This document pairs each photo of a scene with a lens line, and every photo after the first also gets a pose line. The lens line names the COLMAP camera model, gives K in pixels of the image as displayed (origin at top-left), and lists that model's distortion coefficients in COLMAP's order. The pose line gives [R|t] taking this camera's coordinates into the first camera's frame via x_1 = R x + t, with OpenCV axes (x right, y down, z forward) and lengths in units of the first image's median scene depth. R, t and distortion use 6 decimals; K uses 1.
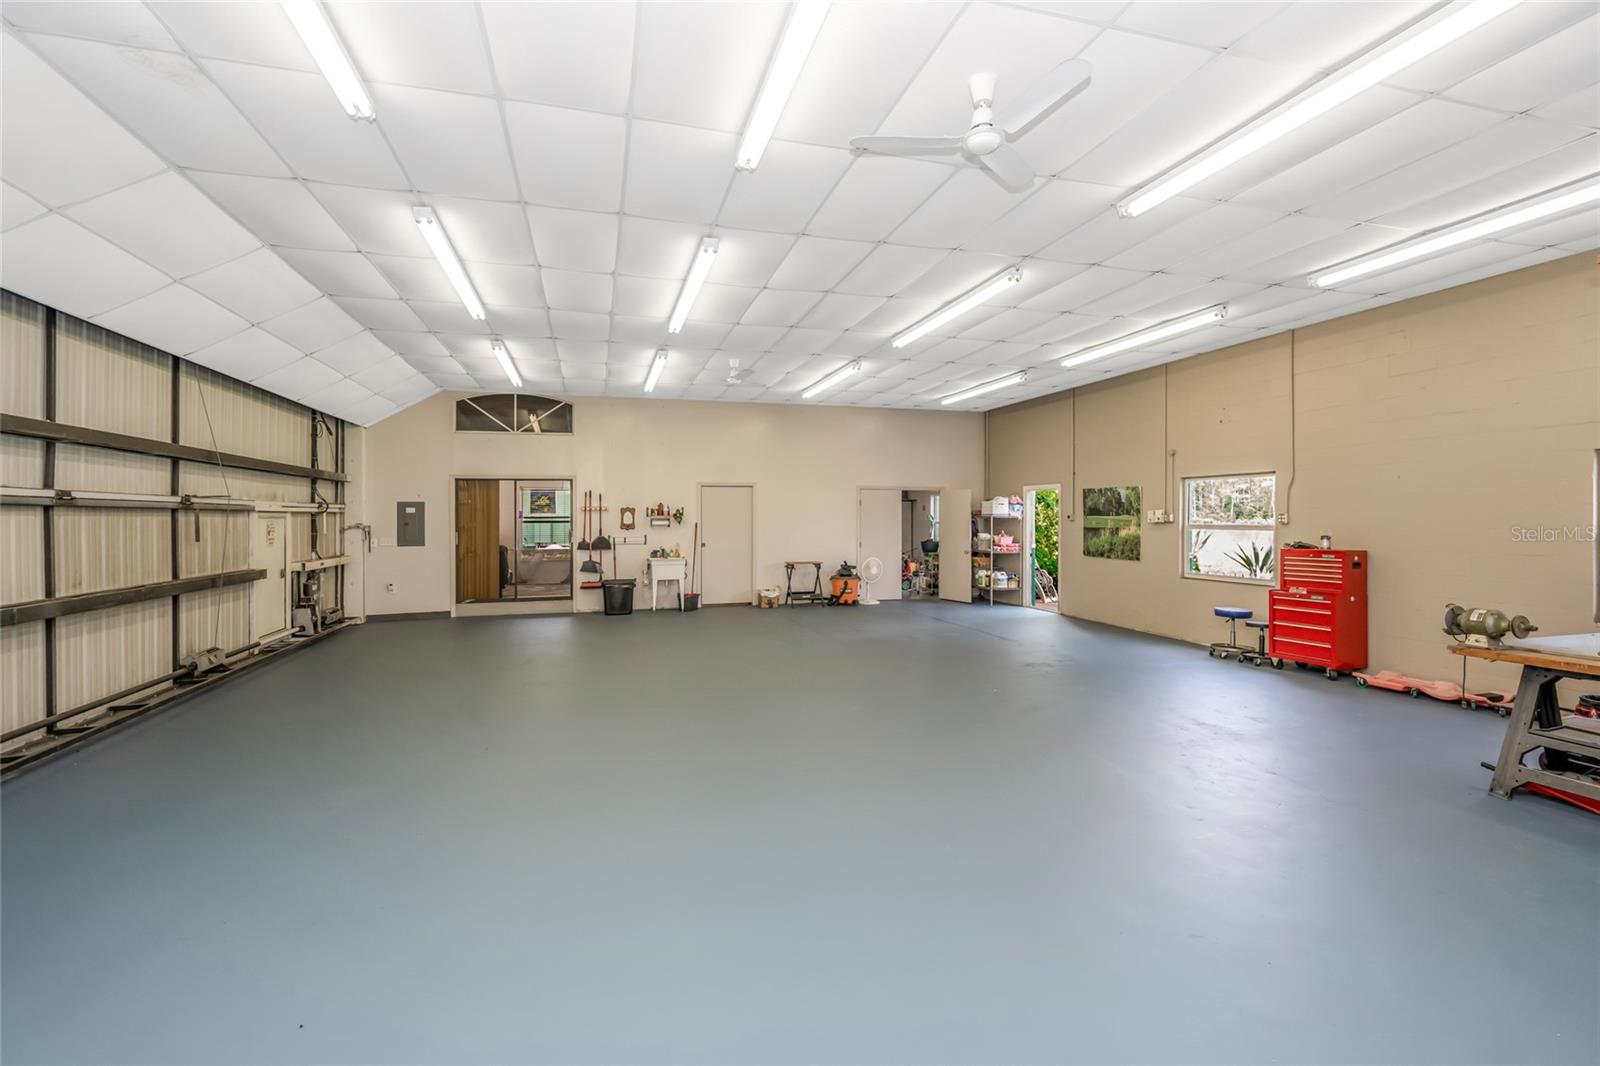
lens RADIAL K [[727.8, 0, 798.5], [0, 727.8, 522.5], [0, 0, 1]] dist [0.000640, 0.000341]
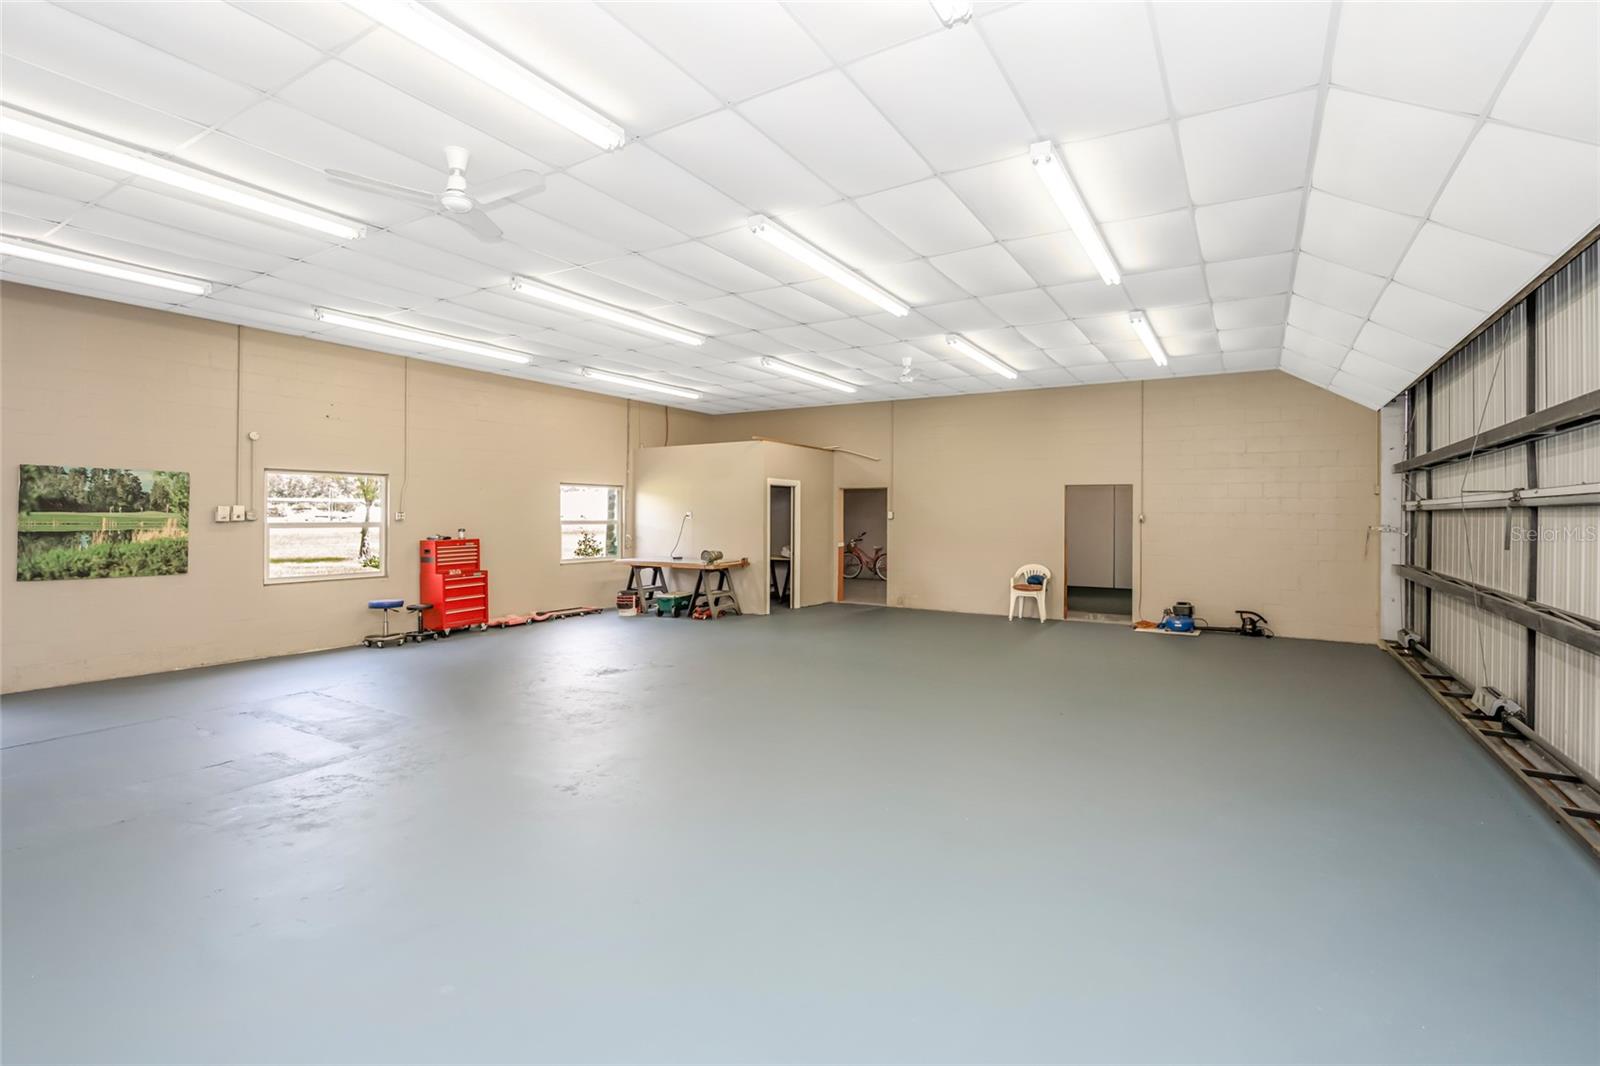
lens RADIAL K [[727.8, 0, 798.5], [0, 727.8, 522.5], [0, 0, 1]] dist [0.000640, 0.000341]
pose [[-0.670463, -0.009120, 0.741887, -0.481520], [0.002446, 0.999892, 0.014502, -0.008120], [-0.741939, 0.011538, -0.670368, 1.011343]]
